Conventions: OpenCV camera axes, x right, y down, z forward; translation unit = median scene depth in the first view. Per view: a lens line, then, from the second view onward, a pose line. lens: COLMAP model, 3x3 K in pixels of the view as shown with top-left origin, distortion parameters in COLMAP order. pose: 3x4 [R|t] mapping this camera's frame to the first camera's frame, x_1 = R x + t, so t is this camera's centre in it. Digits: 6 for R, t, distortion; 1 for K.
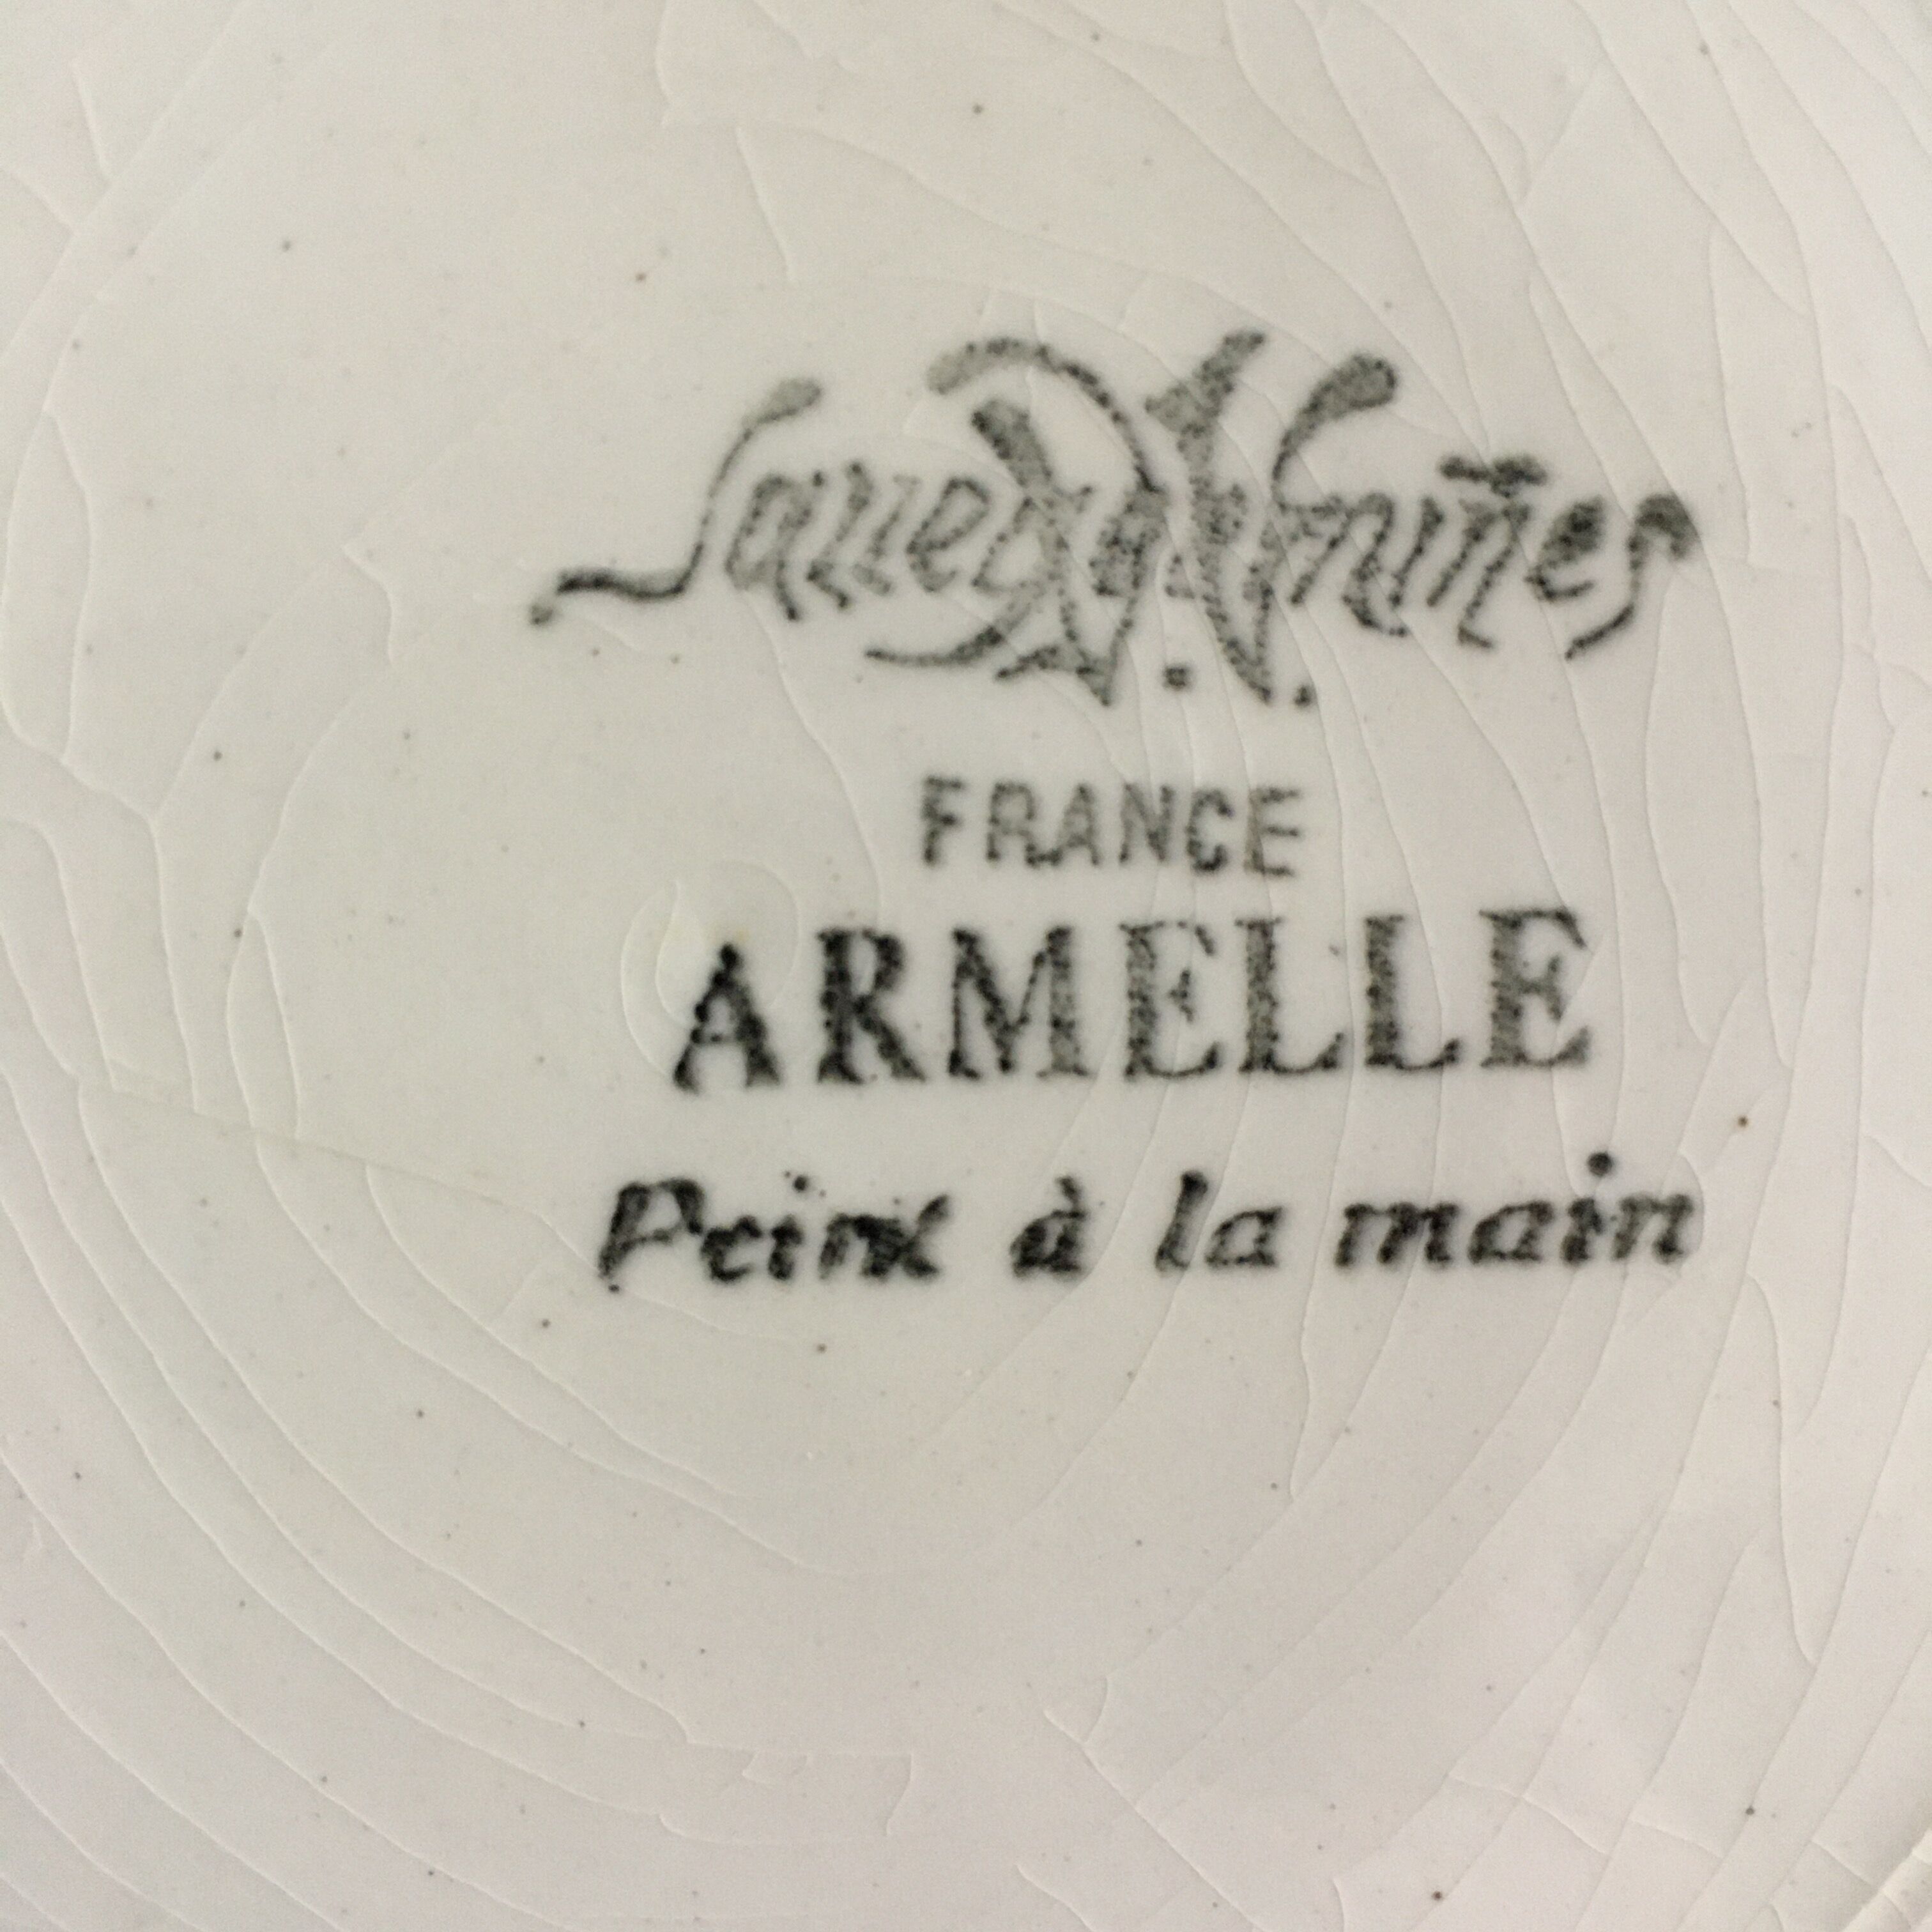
lens RADIAL K [[2208.0, 0, 966.4], [0, 2208.0, 958.6], [0, 0, 1]] dist [0.016200, 0.000000]
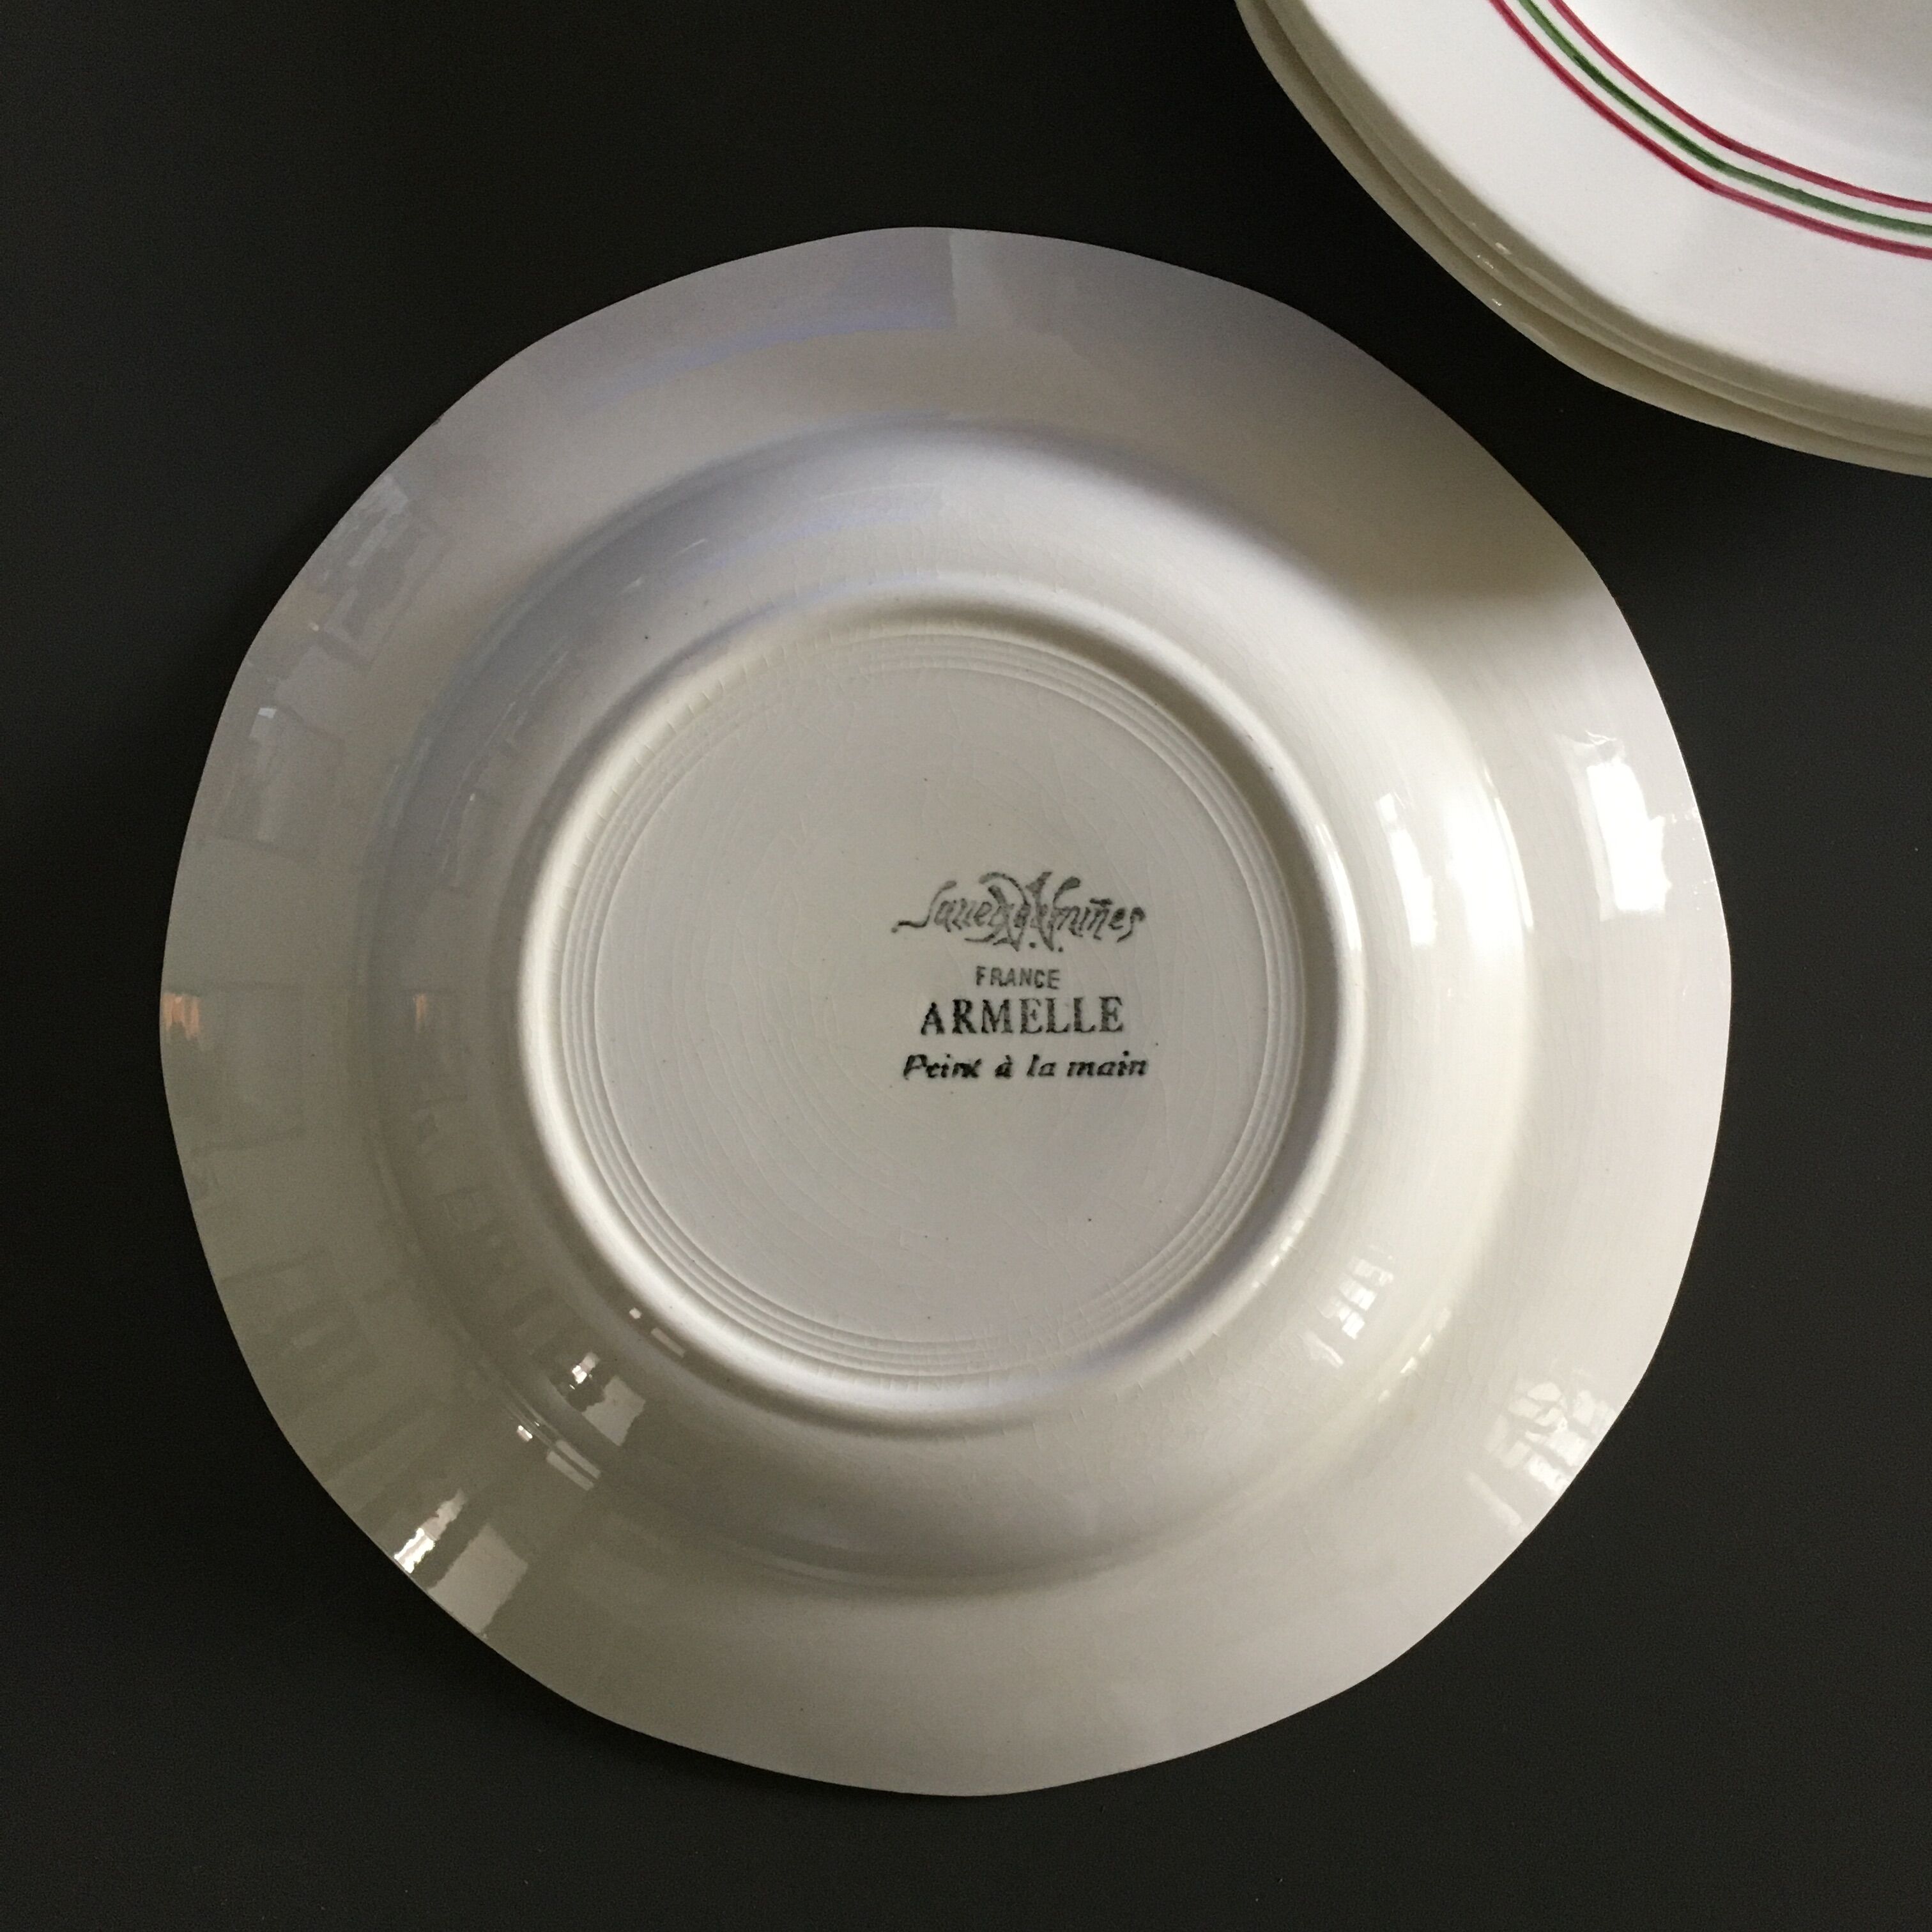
lens RADIAL K [[2208.0, 0, 966.8], [0, 2208.0, 965.2], [0, 0, 1]] dist [0.016200, 0.000000]
pose [[0.999895, 0.011098, -0.009335, 0.002250], [-0.011757, 0.997200, -0.073845, 0.251514], [0.008489, 0.073947, 0.997226, -3.532647]]
